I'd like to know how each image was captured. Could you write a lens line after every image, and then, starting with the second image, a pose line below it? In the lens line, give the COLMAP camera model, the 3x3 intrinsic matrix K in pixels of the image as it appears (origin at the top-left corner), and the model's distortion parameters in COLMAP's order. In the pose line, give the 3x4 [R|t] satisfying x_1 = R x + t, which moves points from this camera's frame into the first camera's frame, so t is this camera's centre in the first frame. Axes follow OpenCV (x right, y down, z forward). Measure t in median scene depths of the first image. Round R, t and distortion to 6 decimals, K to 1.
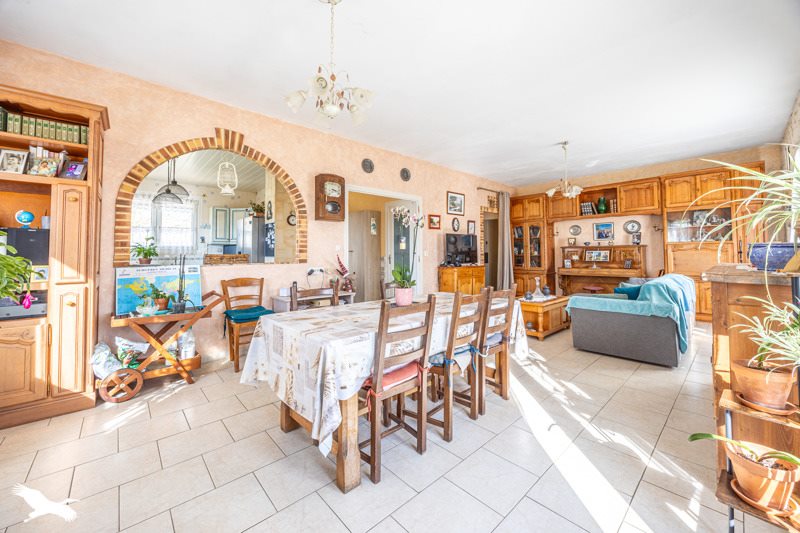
lens RADIAL K [[308.5, 0, 400.6], [0, 308.5, 248.1], [0, 0, 1]] dist [0.000096, 0.000008]
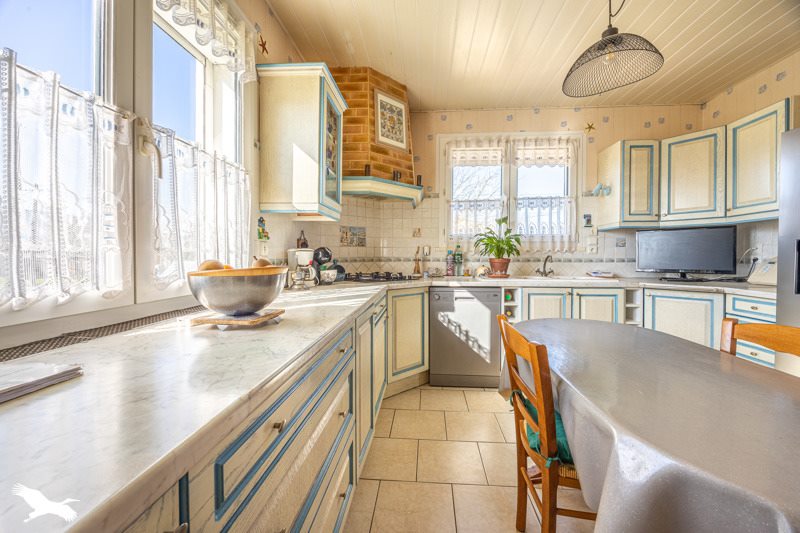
lens RADIAL K [[308.5, 0, 401.4], [0, 308.5, 260.5], [0, 0, 1]] dist [0.000096, 0.000008]
pose [[0.686761, 0.014277, -0.726743, -0.500750], [0.013439, 0.999387, 0.032333, 0.015475], [0.726759, -0.031971, 0.686148, 0.468113]]
